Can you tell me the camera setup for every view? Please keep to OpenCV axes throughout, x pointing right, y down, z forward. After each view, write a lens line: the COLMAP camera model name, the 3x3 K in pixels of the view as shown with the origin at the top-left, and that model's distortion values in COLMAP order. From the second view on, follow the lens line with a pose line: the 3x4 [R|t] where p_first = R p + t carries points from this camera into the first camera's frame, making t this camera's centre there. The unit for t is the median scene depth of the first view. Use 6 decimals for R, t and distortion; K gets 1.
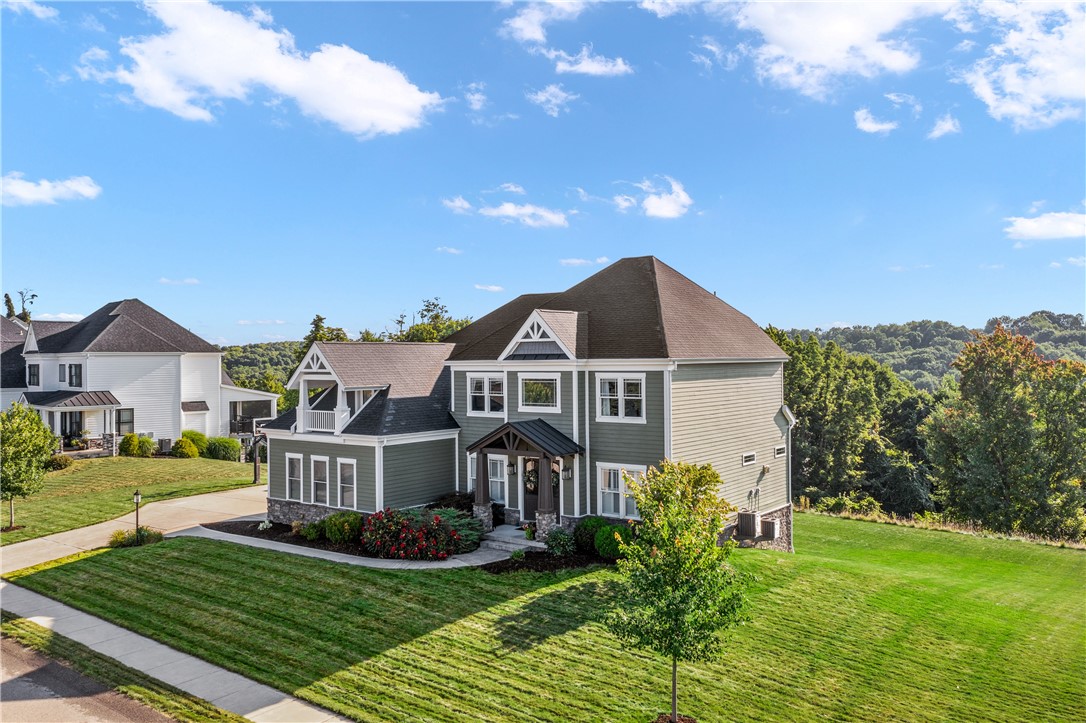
lens RADIAL K [[918.4, 0, 543.0], [0, 918.4, 361.5], [0, 0, 1]] dist [0.002094, -0.000909]
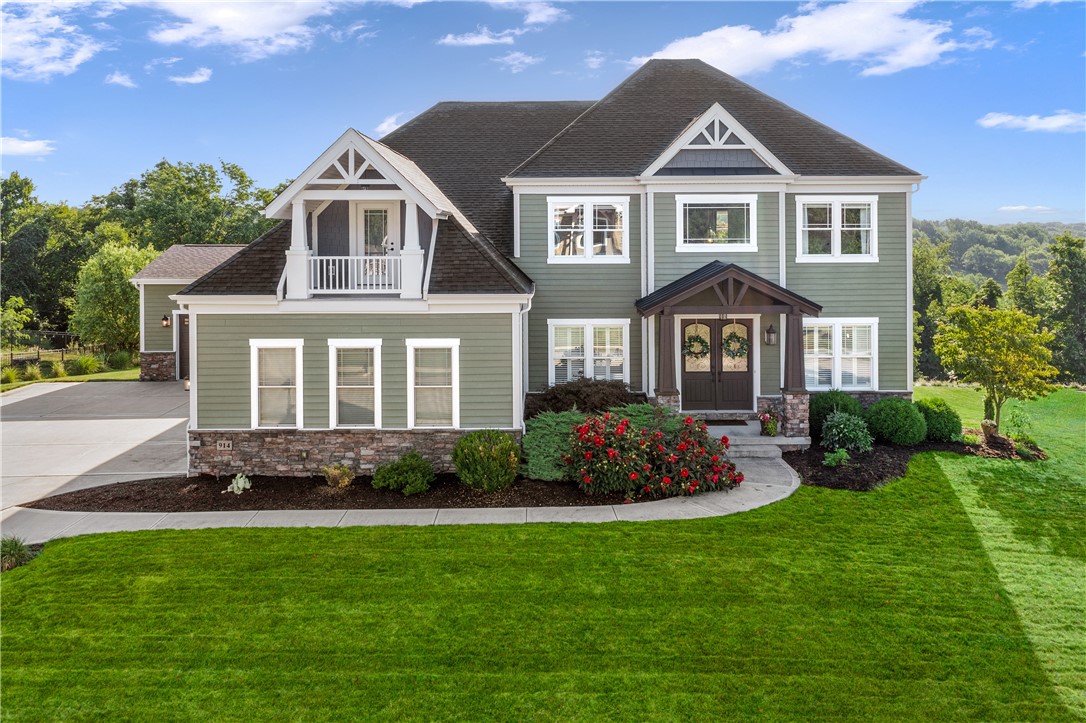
lens RADIAL K [[883.7, 0, 567.1], [0, 883.7, 241.7], [0, 0, 1]] dist [0.001102, 0.001111]
pose [[0.779849, 0.003550, 0.625957, -0.499802], [-0.001684, 0.999992, -0.003572, 0.049355], [-0.625965, 0.001732, 0.779849, 0.541858]]
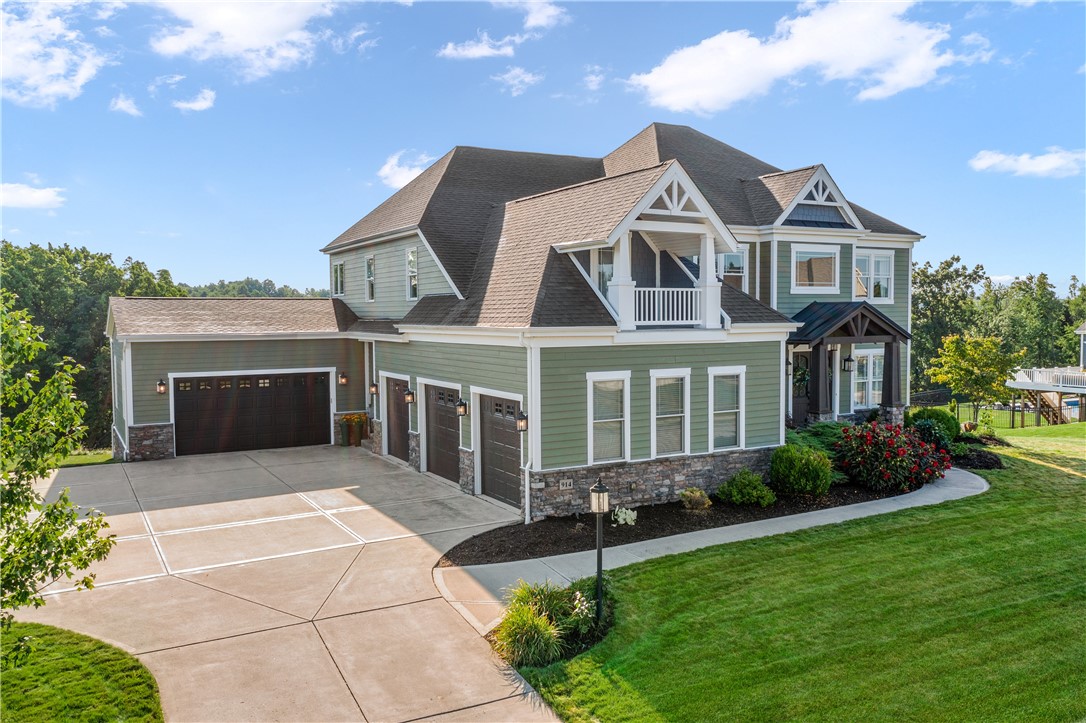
lens RADIAL K [[904.7, 0, 444.5], [0, 904.7, 366.4], [0, 0, 1]] dist [0.002792, -0.001452]
pose [[0.383179, -0.038845, 0.922857, -0.845137], [0.011743, 0.999239, 0.037184, 0.083739], [-0.923600, -0.003411, 0.383343, 0.968331]]
